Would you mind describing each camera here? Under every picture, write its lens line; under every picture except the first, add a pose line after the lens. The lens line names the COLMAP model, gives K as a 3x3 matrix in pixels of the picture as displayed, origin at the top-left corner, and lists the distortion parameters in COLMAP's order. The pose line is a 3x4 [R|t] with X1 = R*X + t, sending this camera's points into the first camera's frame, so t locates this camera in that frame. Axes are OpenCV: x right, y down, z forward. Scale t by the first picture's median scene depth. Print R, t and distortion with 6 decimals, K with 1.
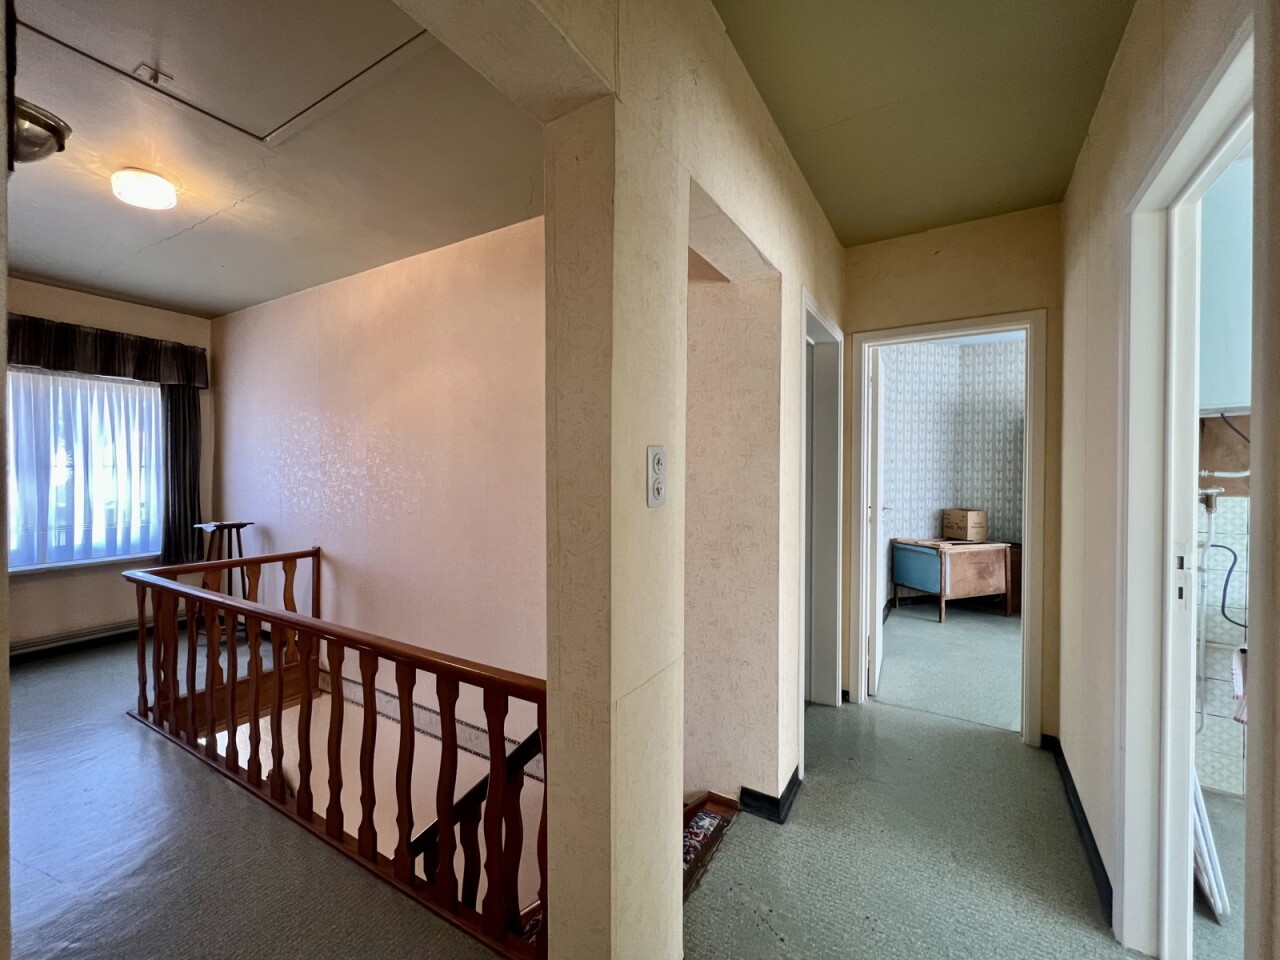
lens RADIAL K [[522.2, 0, 641.5], [0, 522.2, 476.7], [0, 0, 1]] dist [-0.009581, -0.000357]
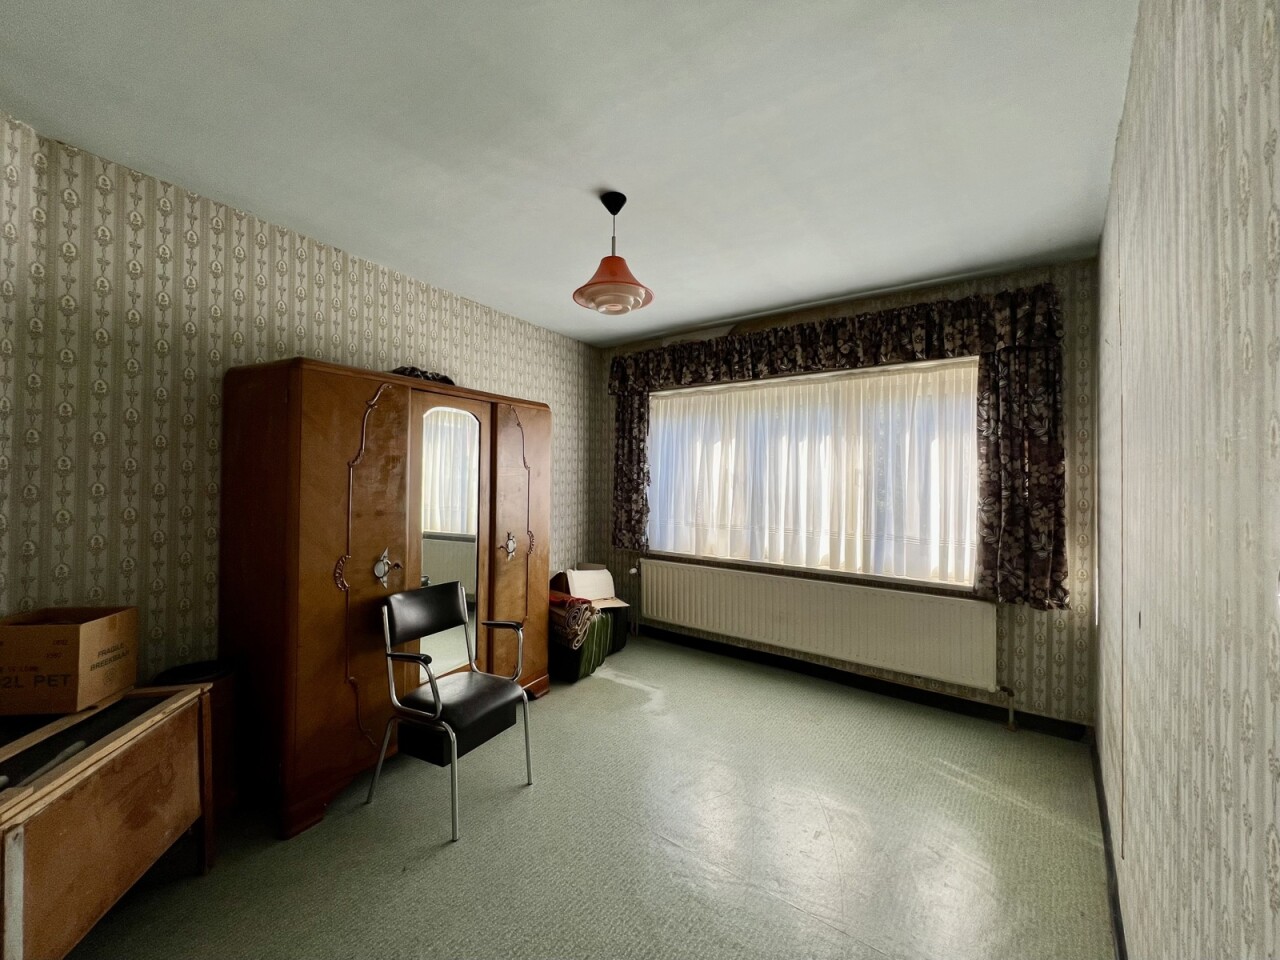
lens RADIAL K [[522.2, 0, 638.7], [0, 522.2, 471.3], [0, 0, 1]] dist [-0.009581, -0.000357]
pose [[0.108368, 0.004485, 0.994101, 0.321615], [0.006645, 0.999964, -0.005236, -0.025351], [-0.994089, 0.007173, 0.108334, 0.576793]]
